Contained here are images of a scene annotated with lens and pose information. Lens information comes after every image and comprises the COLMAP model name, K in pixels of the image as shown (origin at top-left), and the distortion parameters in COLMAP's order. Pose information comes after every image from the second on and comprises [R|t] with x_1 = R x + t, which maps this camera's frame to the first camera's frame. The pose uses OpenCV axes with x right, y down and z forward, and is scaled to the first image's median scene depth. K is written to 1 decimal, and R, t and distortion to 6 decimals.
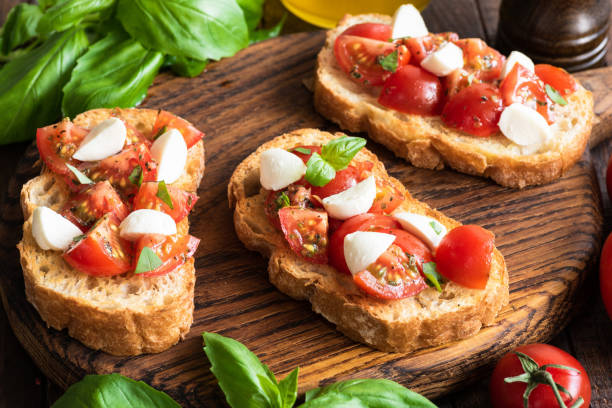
lens RADIAL K [[2112.0, 0, 306.0], [0, 2112.0, 204.0], [0, 0, 1]] dist [-0.191412, 0.879000]
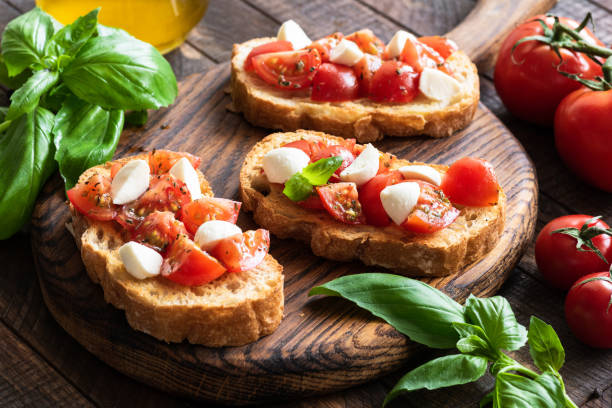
lens RADIAL K [[2112.0, 0, 306.0], [0, 2112.0, 204.0], [0, 0, 1]] dist [-0.191412, 0.879000]
pose [[0.877197, -0.263128, 0.401608, -0.481425], [0.300445, 0.953273, -0.031666, 0.045048], [-0.374510, 0.148439, 0.915264, -0.054039]]
